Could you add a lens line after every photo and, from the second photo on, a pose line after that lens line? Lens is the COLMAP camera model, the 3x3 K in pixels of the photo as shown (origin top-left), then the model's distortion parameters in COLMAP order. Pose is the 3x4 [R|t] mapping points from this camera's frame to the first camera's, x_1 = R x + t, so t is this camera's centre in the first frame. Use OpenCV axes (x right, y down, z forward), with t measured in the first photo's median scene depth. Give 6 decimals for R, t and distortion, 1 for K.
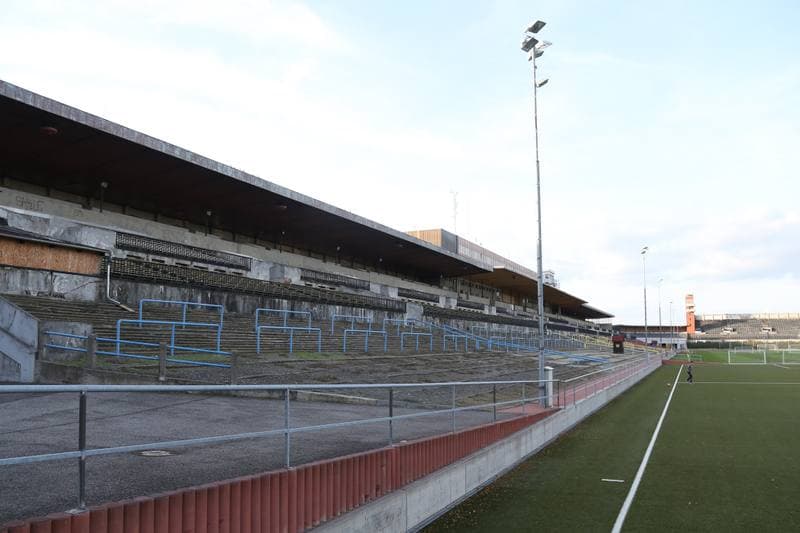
lens RADIAL K [[625.9, 0, 382.2], [0, 625.9, 256.6], [0, 0, 1]] dist [-0.110284, 0.061293]
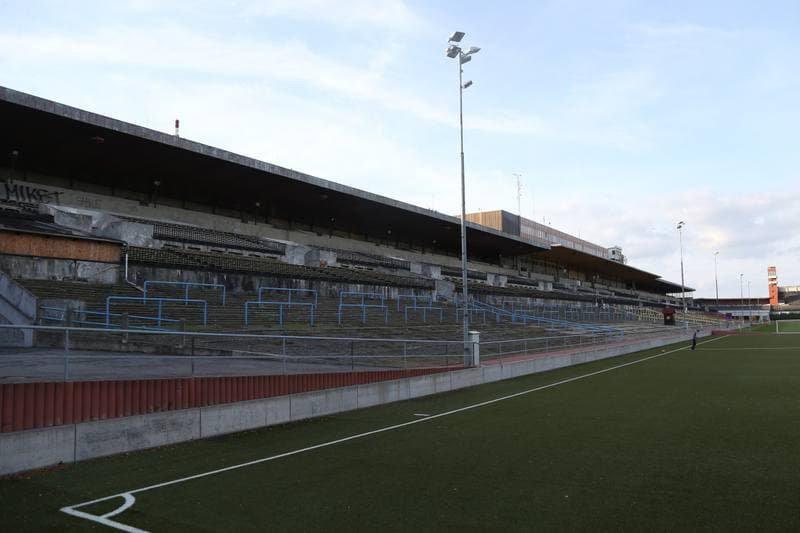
lens RADIAL K [[601.9, 0, 421.5], [0, 601.9, 235.6], [0, 0, 1]] dist [-0.081823, 0.008879]
pose [[0.996157, -0.030744, -0.082012, 0.136861], [0.030308, 0.999519, -0.006562, 0.002277], [0.082174, 0.004051, 0.996610, -0.062044]]
